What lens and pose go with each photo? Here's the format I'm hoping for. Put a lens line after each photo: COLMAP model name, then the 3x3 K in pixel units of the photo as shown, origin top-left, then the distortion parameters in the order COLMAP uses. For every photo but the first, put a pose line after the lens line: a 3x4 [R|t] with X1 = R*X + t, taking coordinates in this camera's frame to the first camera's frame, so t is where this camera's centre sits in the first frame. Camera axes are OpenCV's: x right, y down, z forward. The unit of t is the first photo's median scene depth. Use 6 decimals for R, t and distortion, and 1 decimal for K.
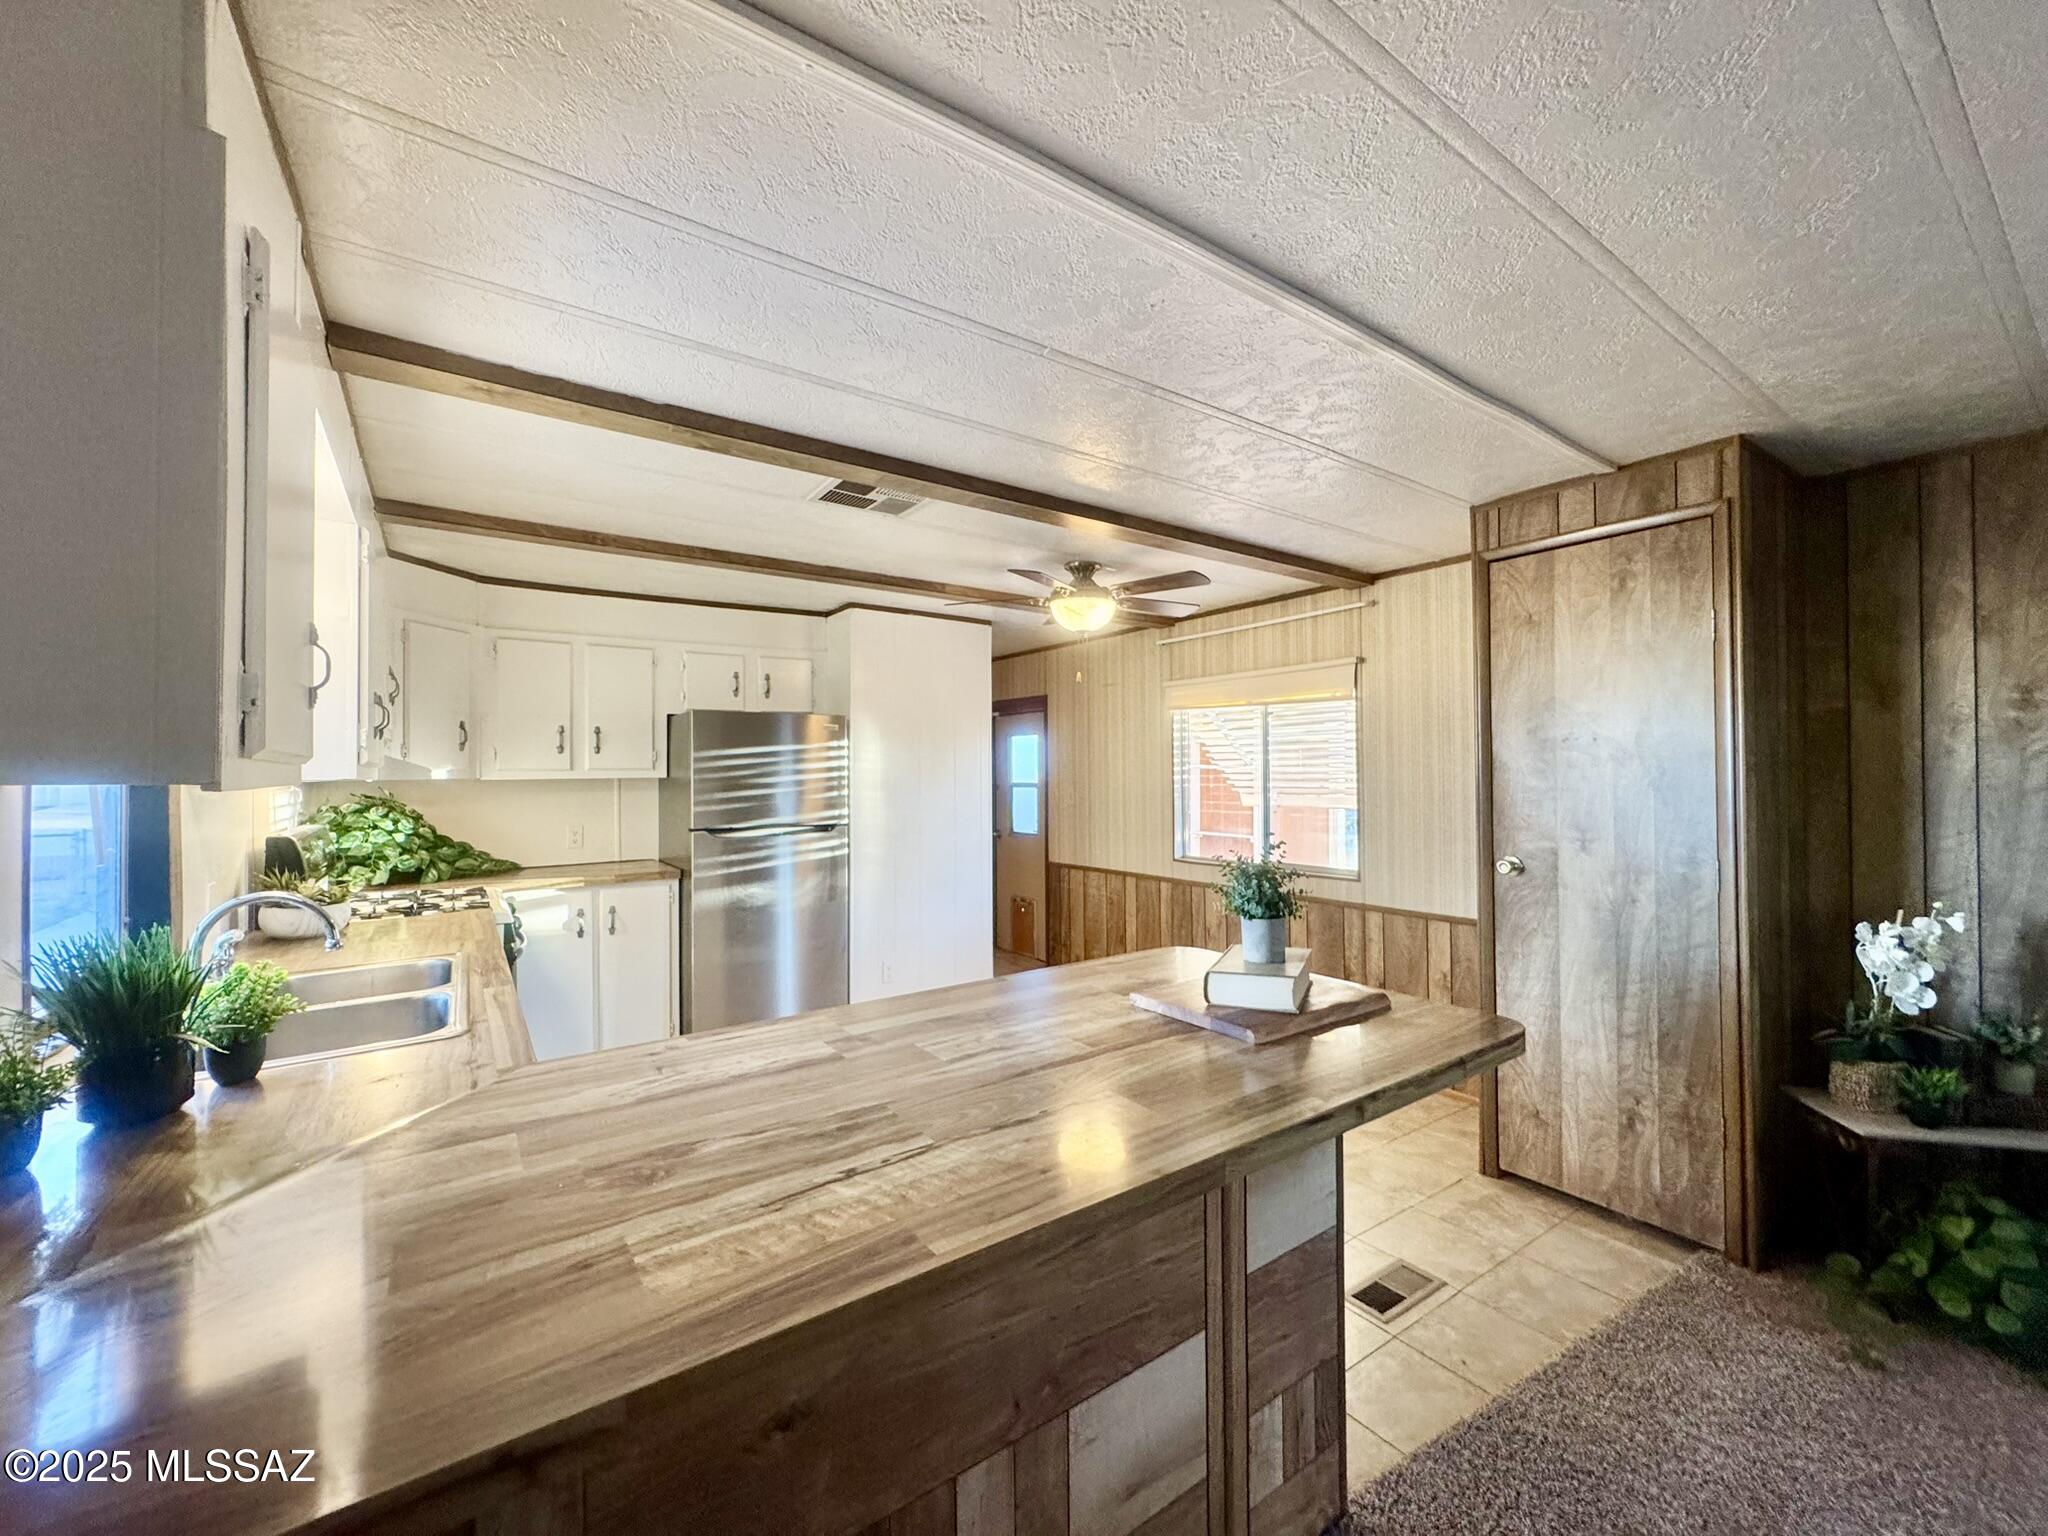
lens RADIAL K [[818.4, 0, 1021.0], [0, 818.4, 767.8], [0, 0, 1]] dist [-0.002282, 0.000600]
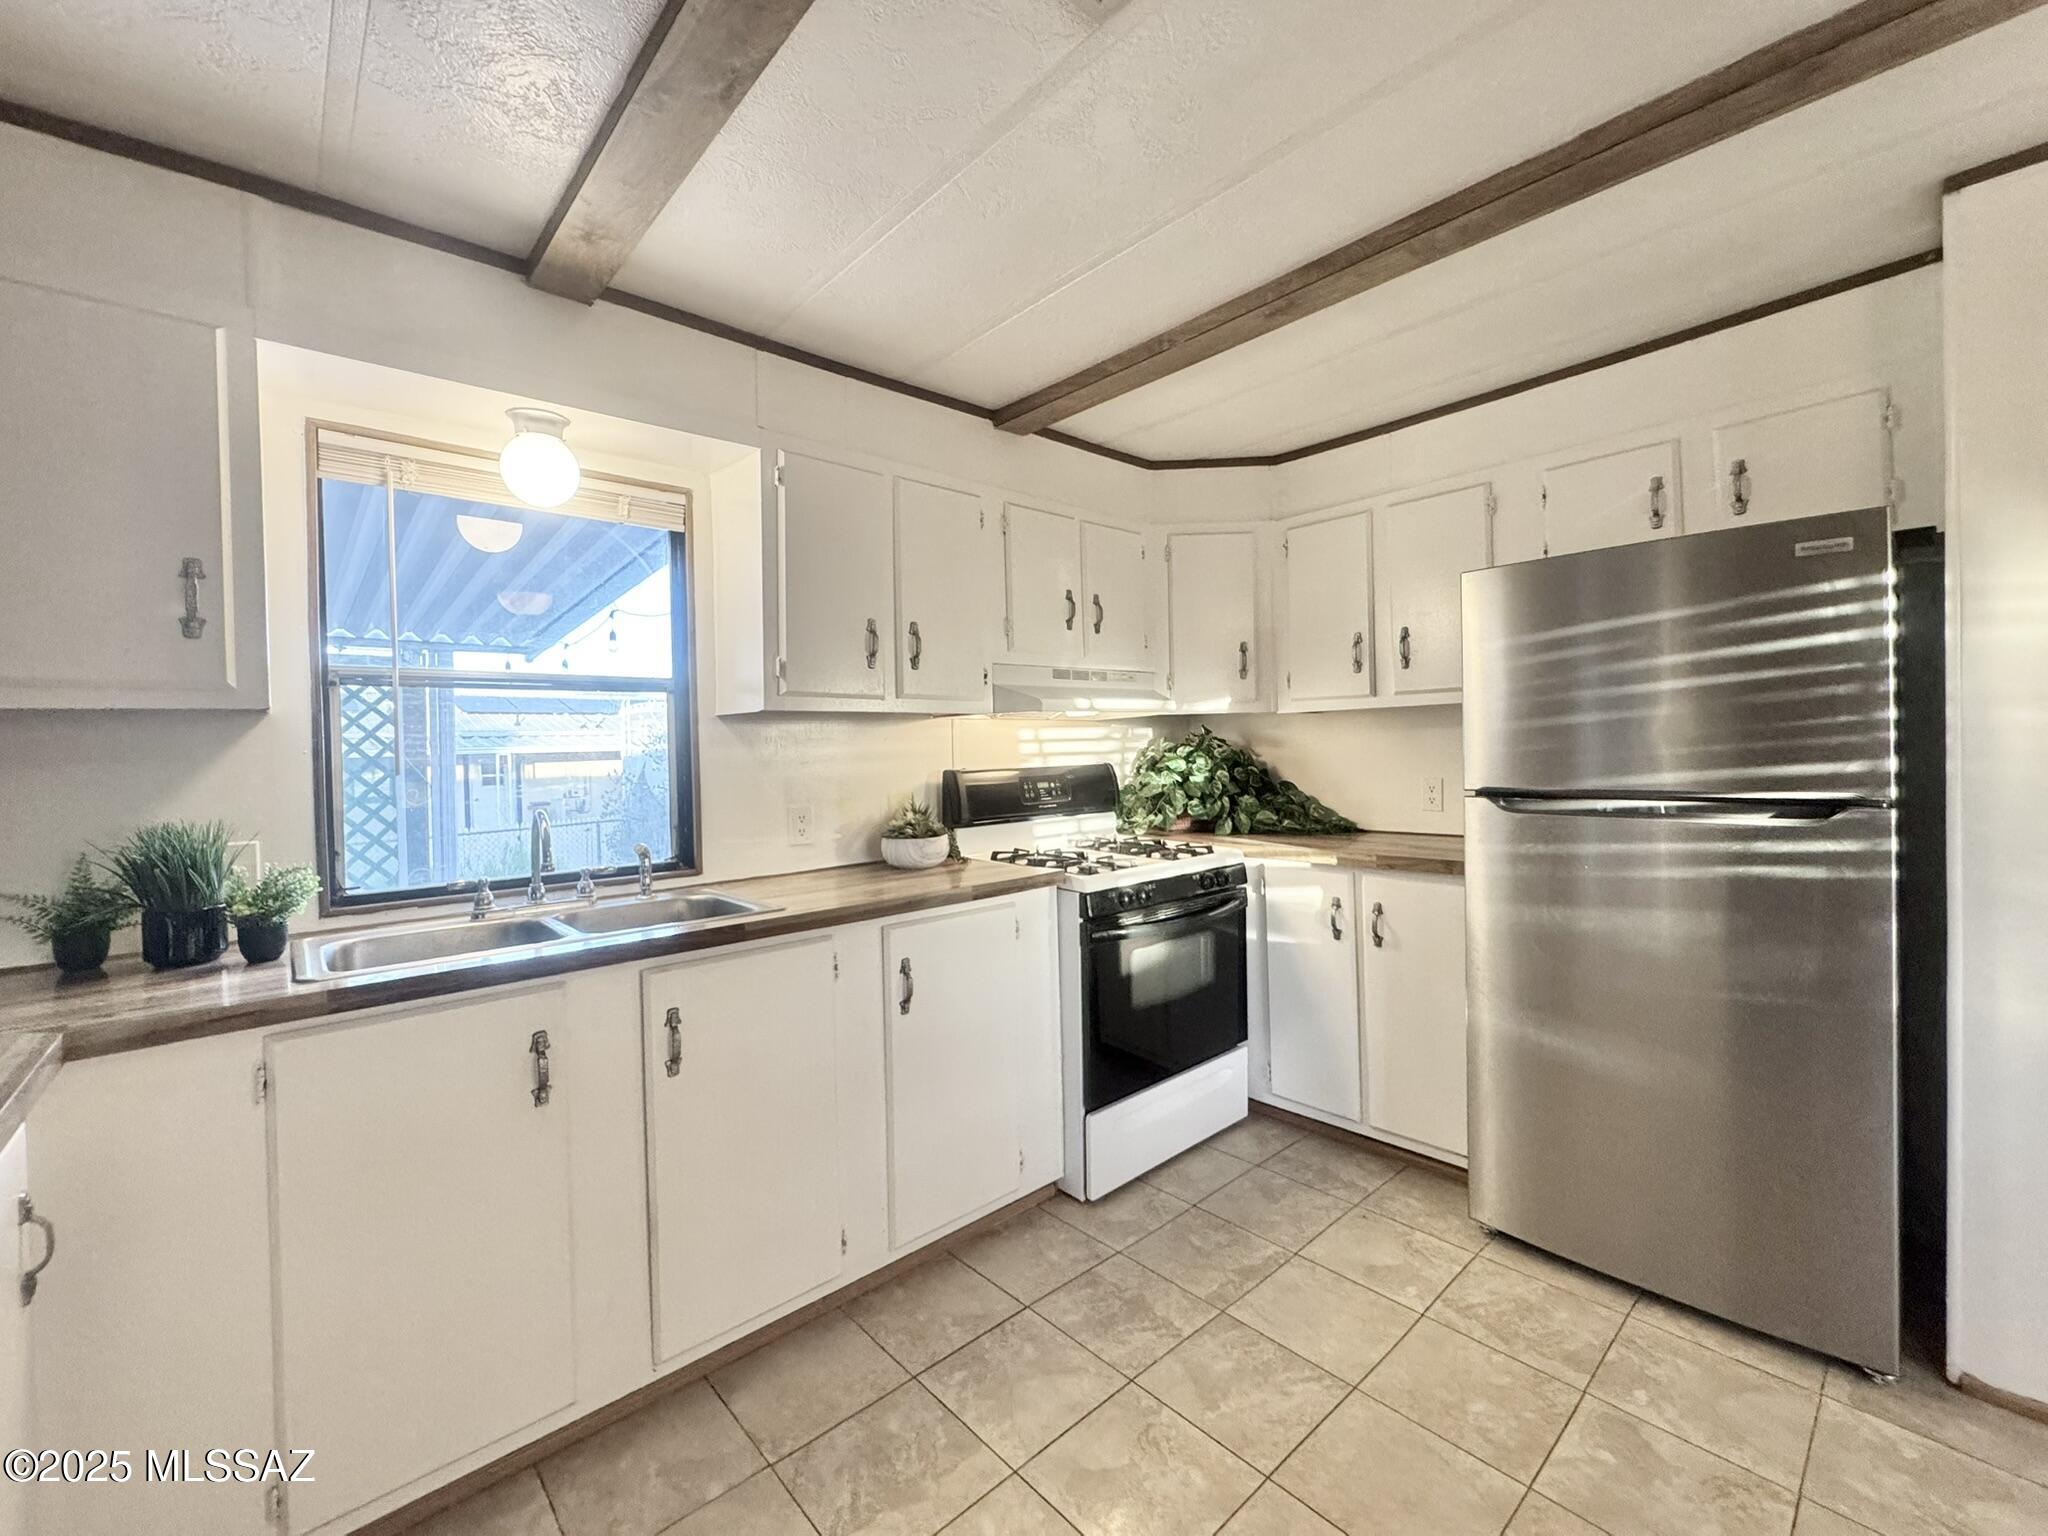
lens RADIAL K [[847.8, 0, 1022.2], [0, 847.8, 753.4], [0, 0, 1]] dist [-0.001491, 0.000009]
pose [[0.121079, 0.013399, -0.992552, 0.205552], [0.029377, 0.999423, 0.017075, 0.051497], [0.992208, -0.031225, 0.120616, 1.045287]]
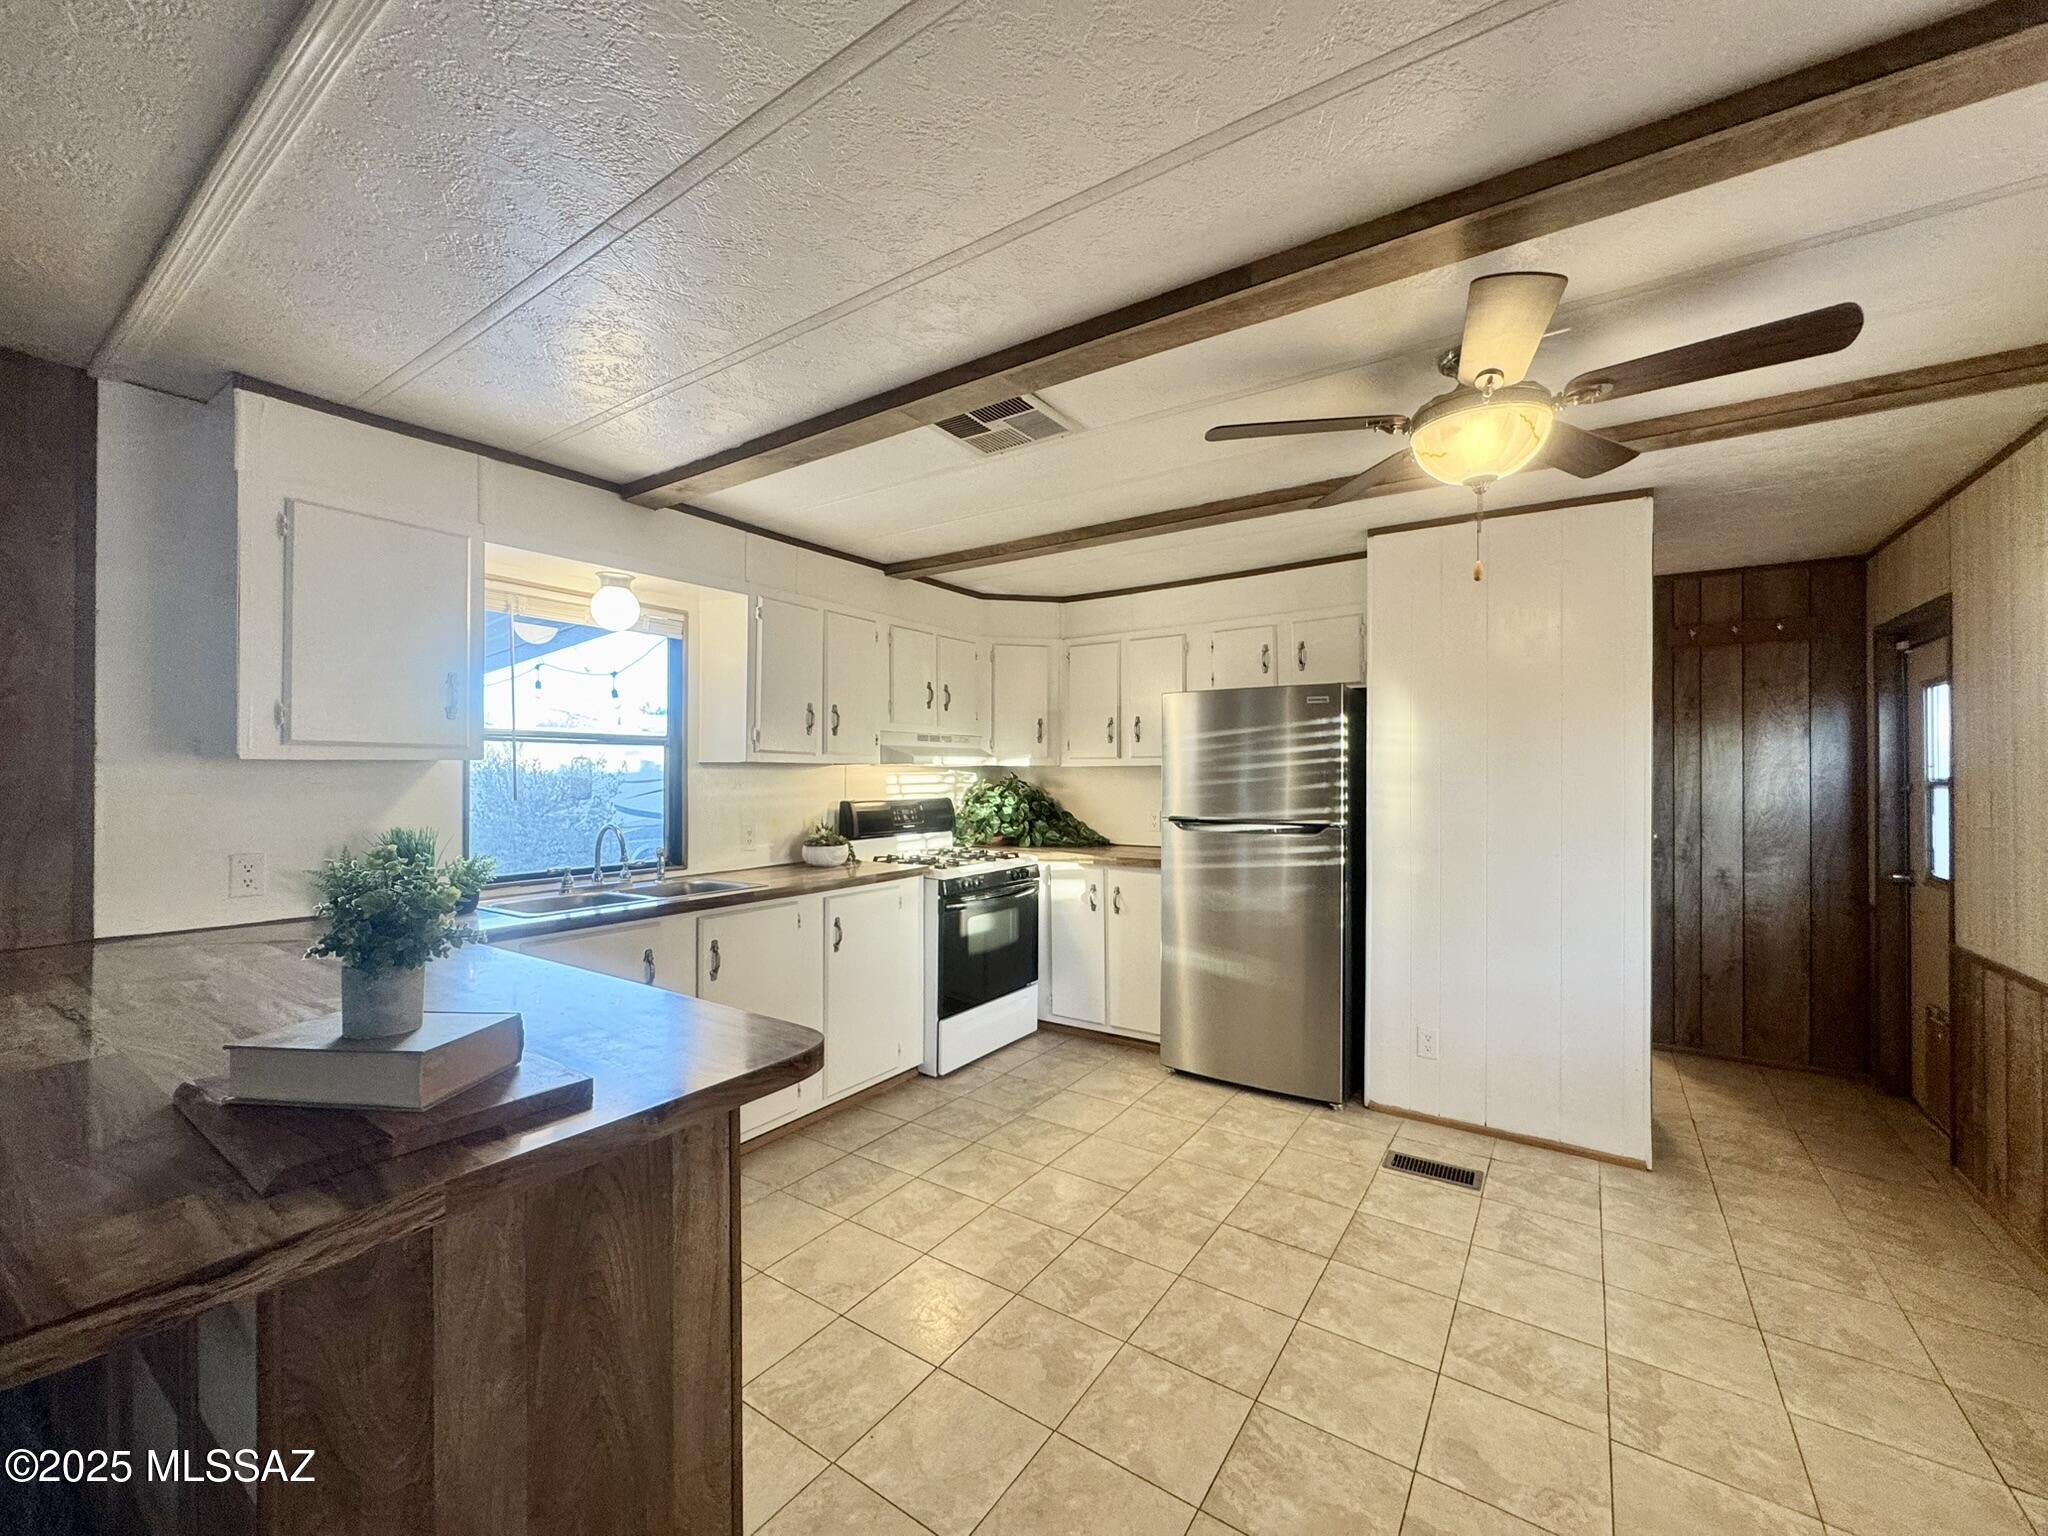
lens RADIAL K [[818.4, 0, 1021.0], [0, 818.4, 767.8], [0, 0, 1]] dist [-0.002282, 0.000600]
pose [[0.353435, 0.000853, -0.935459, 0.711363], [0.003626, 0.999991, 0.002282, 0.021671], [0.935452, -0.004199, 0.353428, 0.831905]]
